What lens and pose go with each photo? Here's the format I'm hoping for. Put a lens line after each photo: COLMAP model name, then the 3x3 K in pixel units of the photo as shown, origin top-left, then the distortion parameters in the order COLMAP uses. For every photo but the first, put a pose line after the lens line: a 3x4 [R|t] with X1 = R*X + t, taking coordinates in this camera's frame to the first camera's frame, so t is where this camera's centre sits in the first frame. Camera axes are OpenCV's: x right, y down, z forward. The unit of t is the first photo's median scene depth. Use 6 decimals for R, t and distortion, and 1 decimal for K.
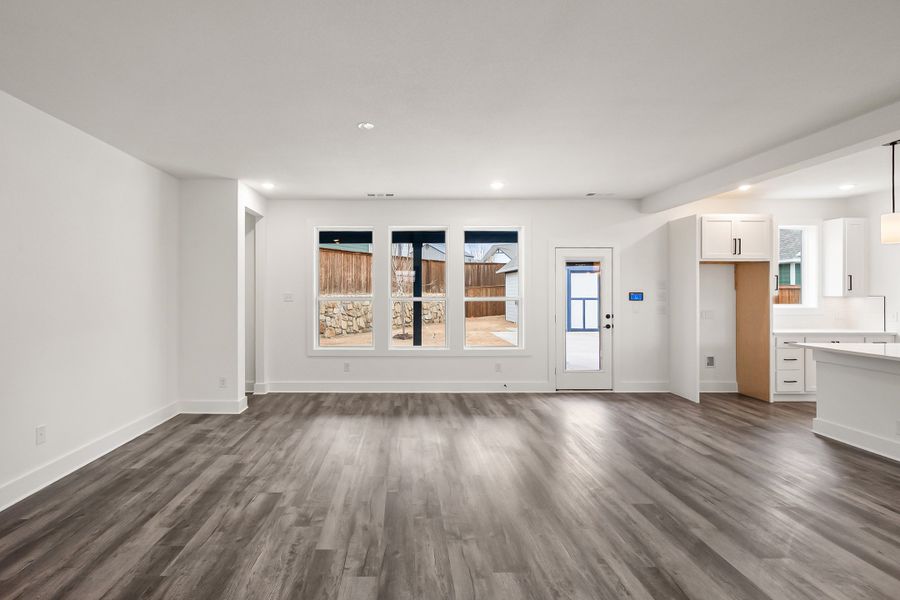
lens RADIAL K [[452.3, 0, 398.7], [0, 452.3, 293.0], [0, 0, 1]] dist [0.001531, -0.002885]
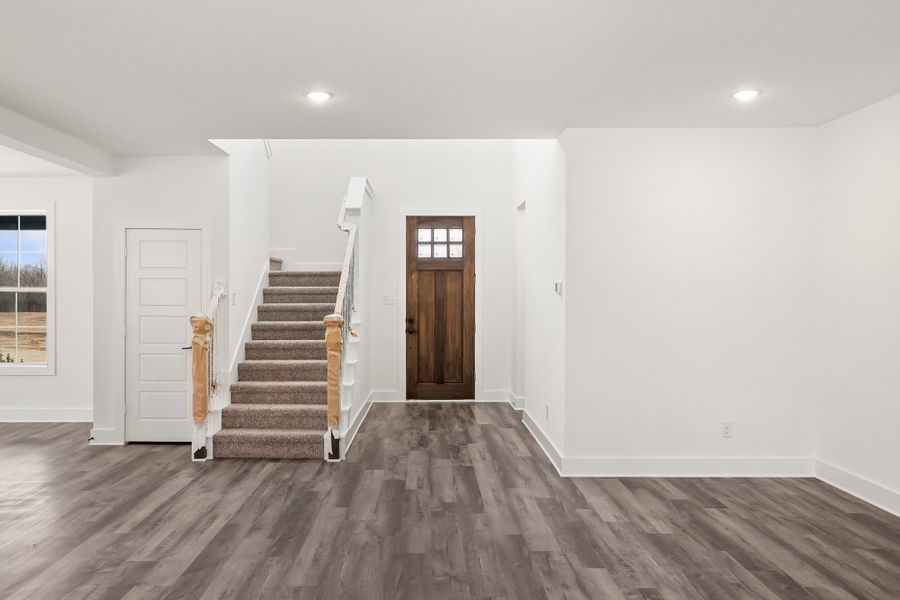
lens RADIAL K [[666.9, 0, 427.4], [0, 666.9, 303.3], [0, 0, 1]] dist [-0.001817, -0.001150]
pose [[-0.999933, -0.001795, -0.011408, 0.090448], [-0.001979, 0.999868, 0.016122, -0.005032], [0.011377, 0.016143, -0.999805, 1.042151]]
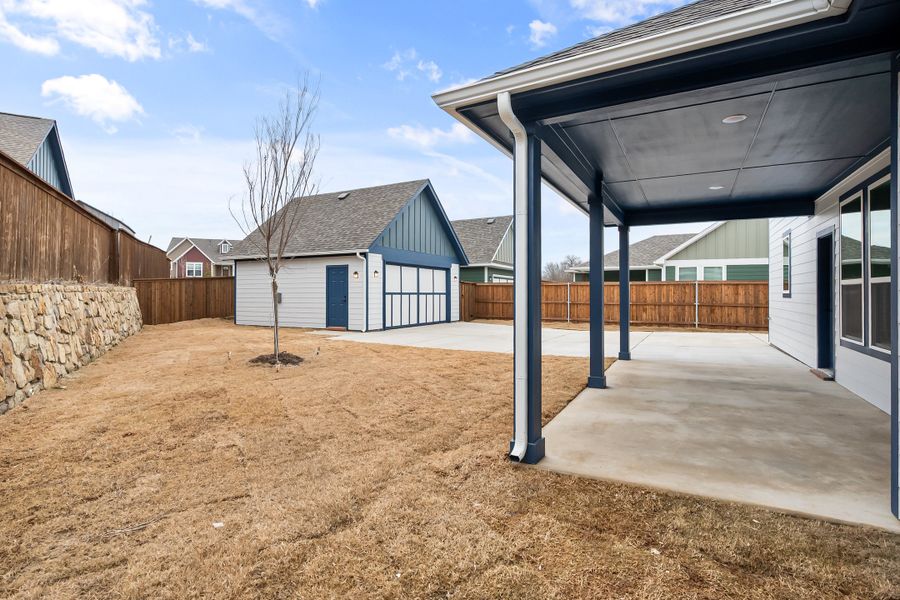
lens RADIAL K [[452.3, 0, 454.3], [0, 452.3, 295.4], [0, 0, 1]] dist [0.001531, -0.002885]
pose [[0.460726, -0.003641, 0.887535, -0.975943], [-0.001546, 0.999987, 0.004905, 0.034653], [-0.887541, -0.003632, 0.460714, 1.372190]]
